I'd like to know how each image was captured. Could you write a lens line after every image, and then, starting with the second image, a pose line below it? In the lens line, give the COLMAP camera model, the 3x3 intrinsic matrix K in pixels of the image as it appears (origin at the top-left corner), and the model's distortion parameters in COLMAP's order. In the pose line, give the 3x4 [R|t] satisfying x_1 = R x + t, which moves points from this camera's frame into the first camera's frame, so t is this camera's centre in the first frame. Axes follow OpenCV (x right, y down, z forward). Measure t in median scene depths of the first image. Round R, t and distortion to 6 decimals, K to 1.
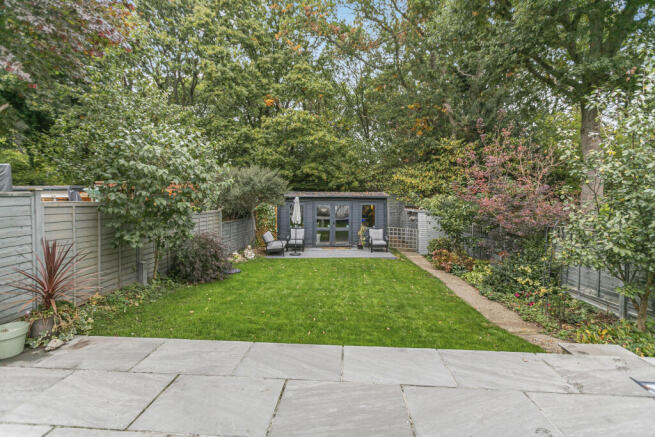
lens RADIAL K [[292.1, 0, 328.5], [0, 292.1, 210.1], [0, 0, 1]] dist [0.000804, 0.000133]
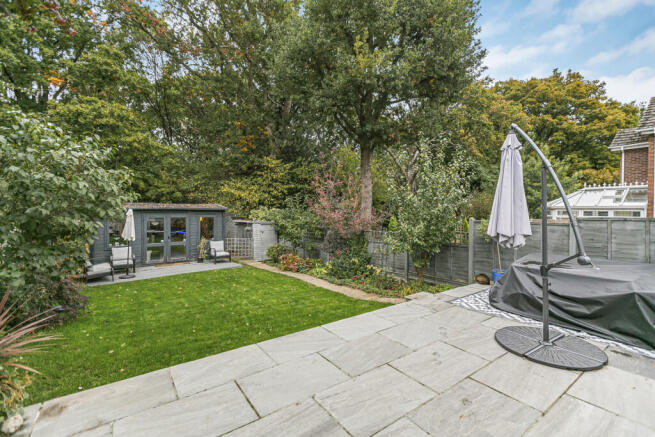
lens RADIAL K [[288.6, 0, 325.4], [0, 288.6, 219.8], [0, 0, 1]] dist [0.000536, -0.000008]
pose [[0.770396, -0.020204, 0.637245, -0.188055], [0.019372, 0.999778, 0.008278, -0.009198], [-0.637271, 0.005967, 0.770617, -0.012262]]
